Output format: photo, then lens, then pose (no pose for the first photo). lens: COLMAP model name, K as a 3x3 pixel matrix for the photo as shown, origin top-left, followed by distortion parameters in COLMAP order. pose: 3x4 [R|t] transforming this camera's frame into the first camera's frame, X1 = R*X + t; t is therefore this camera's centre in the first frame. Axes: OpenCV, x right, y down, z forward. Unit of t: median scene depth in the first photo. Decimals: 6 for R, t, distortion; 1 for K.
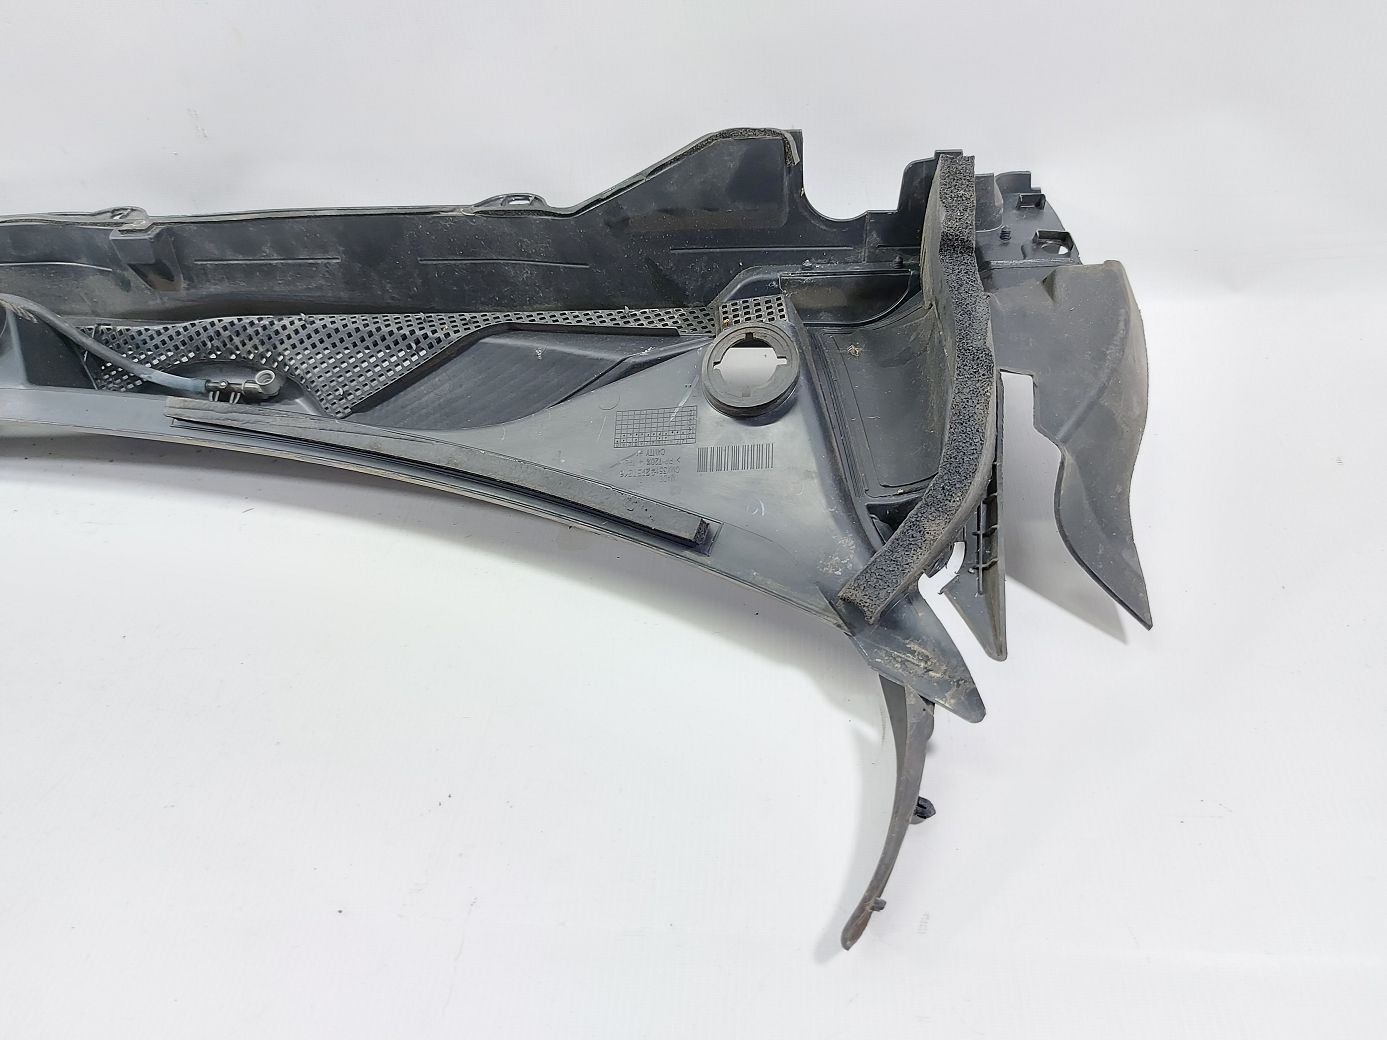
lens RADIAL K [[959.7, 0, 693.5], [0, 959.7, 520.0], [0, 0, 1]] dist [0.041467, -0.058842]
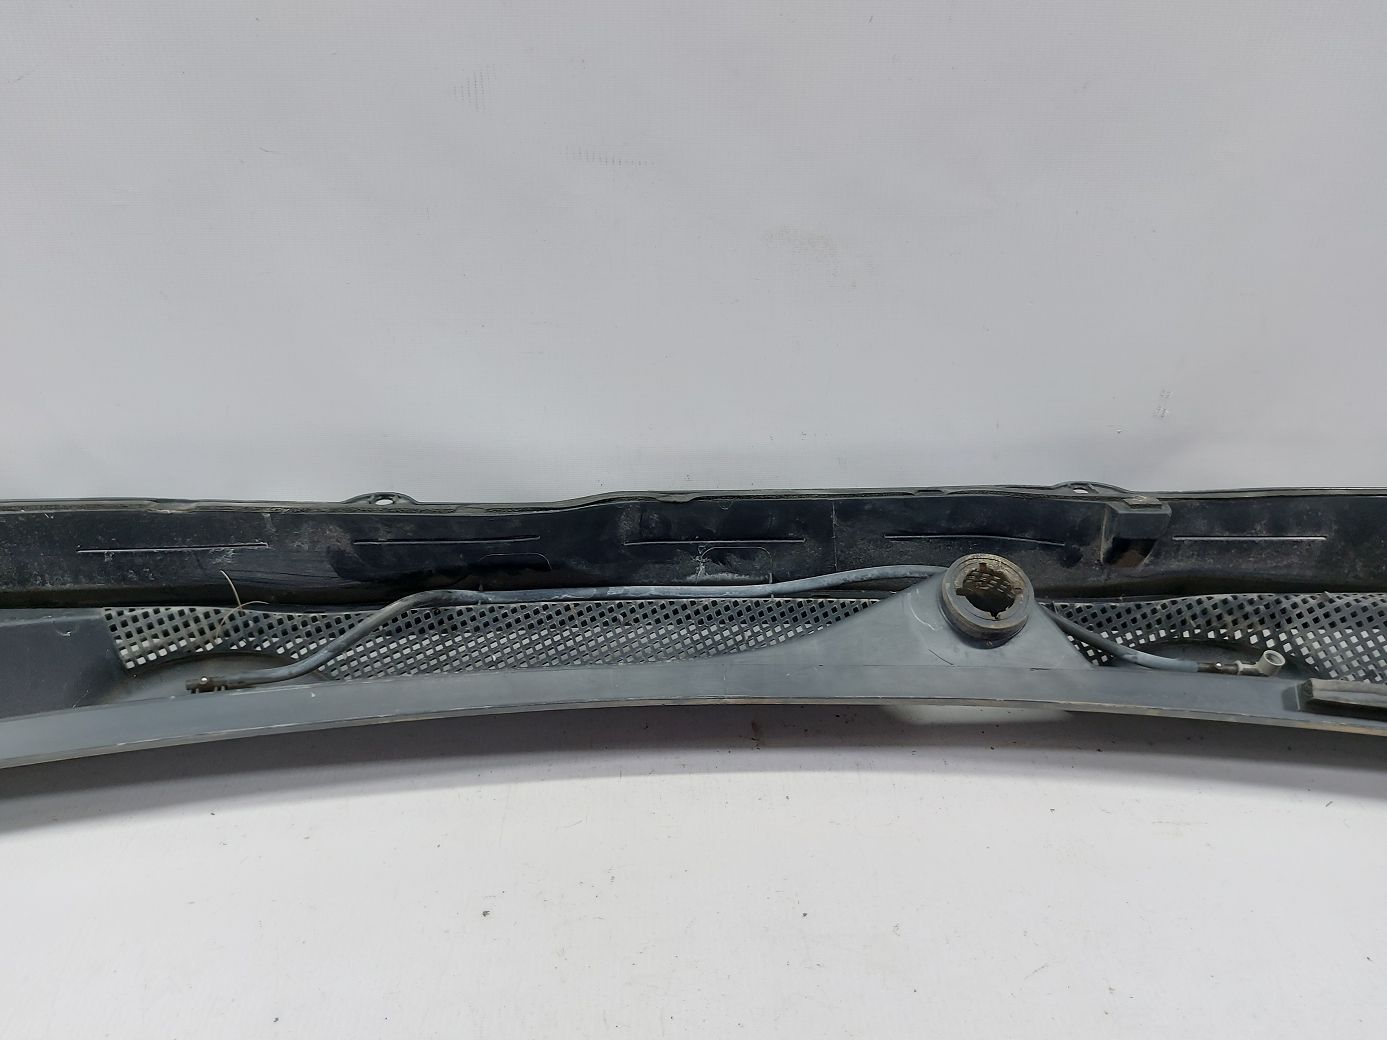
lens RADIAL K [[990.6, 0, 693.5], [0, 990.6, 520.0], [0, 0, 1]] dist [0.042514, -0.088839]
pose [[0.992893, 0.020843, 0.117173, -1.123808], [0.014234, 0.956681, -0.290789, -0.004143], [-0.118158, 0.290390, 0.949585, 0.116727]]
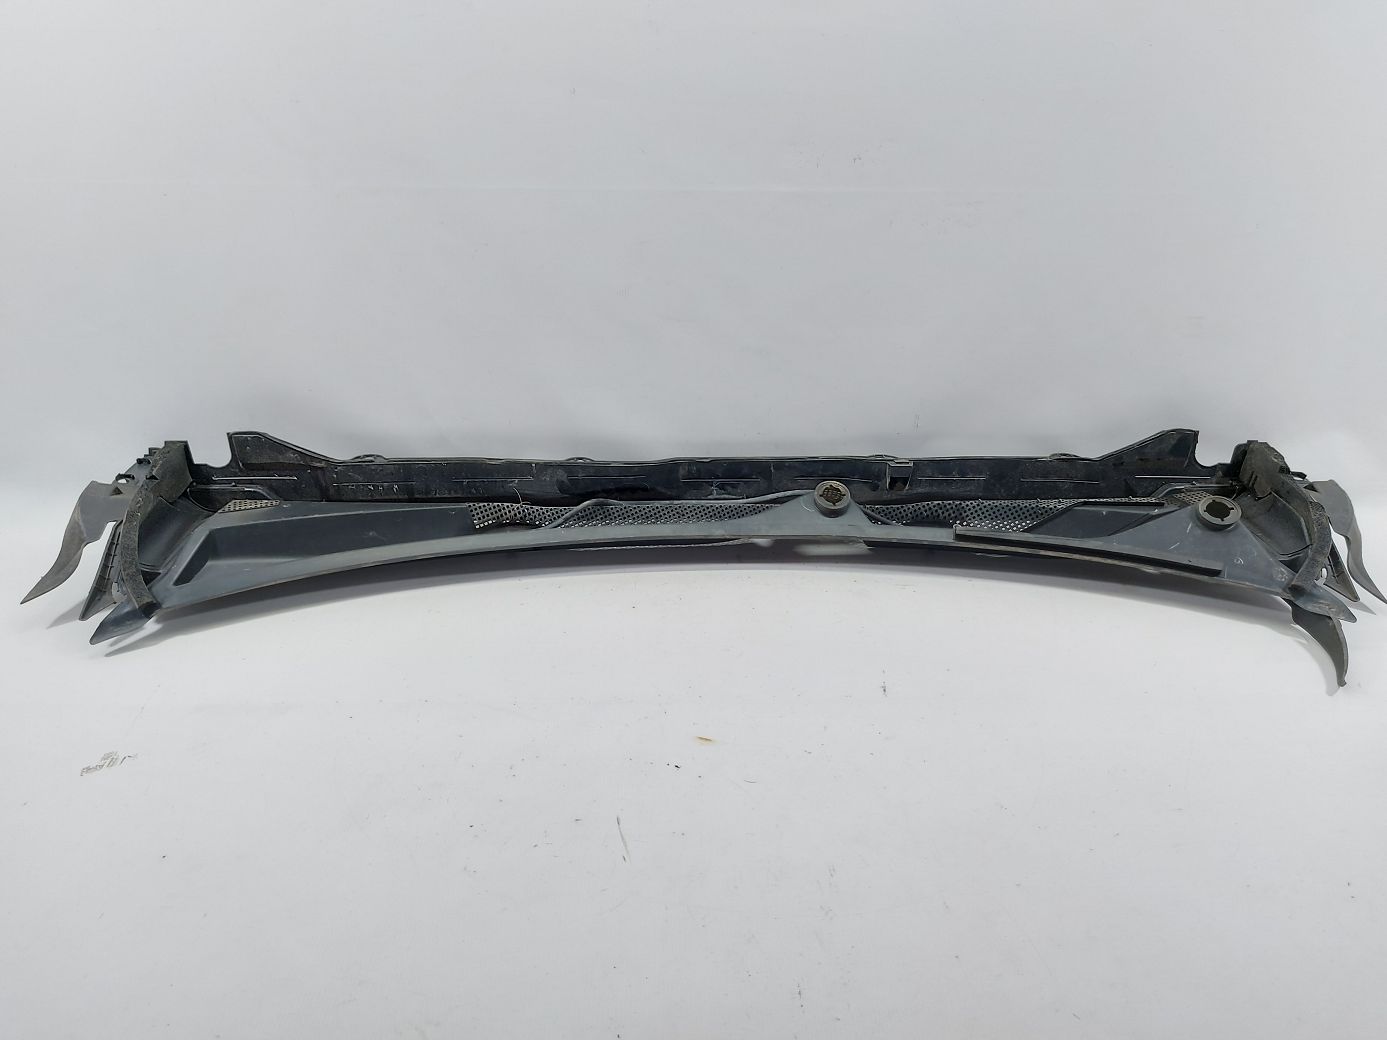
lens RADIAL K [[959.7, 0, 693.5], [0, 959.7, 520.0], [0, 0, 1]] dist [0.041467, -0.058842]
pose [[0.991907, 0.026953, 0.124070, -1.323270], [0.014855, 0.945858, -0.324240, 0.543318], [-0.126092, 0.323459, 0.937803, -0.994047]]
